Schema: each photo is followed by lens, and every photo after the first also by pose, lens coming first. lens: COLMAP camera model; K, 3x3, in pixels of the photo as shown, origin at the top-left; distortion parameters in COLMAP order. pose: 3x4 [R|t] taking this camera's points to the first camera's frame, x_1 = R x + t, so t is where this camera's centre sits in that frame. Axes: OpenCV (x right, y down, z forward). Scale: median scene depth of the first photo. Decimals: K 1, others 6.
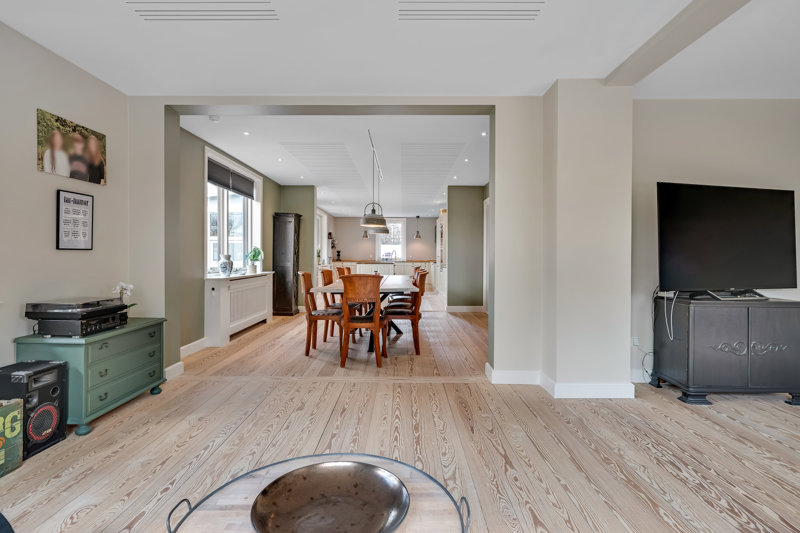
lens RADIAL K [[424.0, 0, 400.0], [0, 424.0, 266.5], [0, 0, 1]] dist [0.002852, 0.000176]
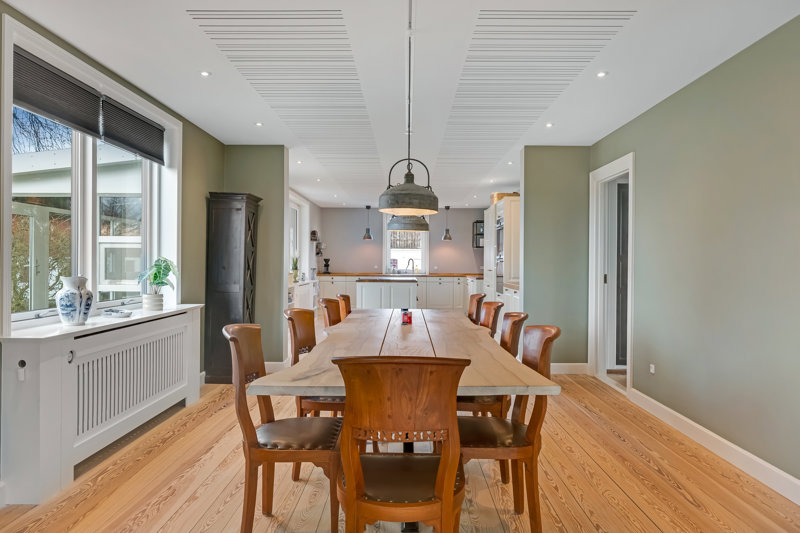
lens RADIAL K [[500.8, 0, 400.0], [0, 500.8, 266.5], [0, 0, 1]] dist [-0.004093, 0.000264]
pose [[0.999995, 0.001637, 0.002744, -0.054108], [-0.001601, 0.999911, -0.013251, -0.024506], [-0.002765, 0.013247, 0.999908, 0.362204]]
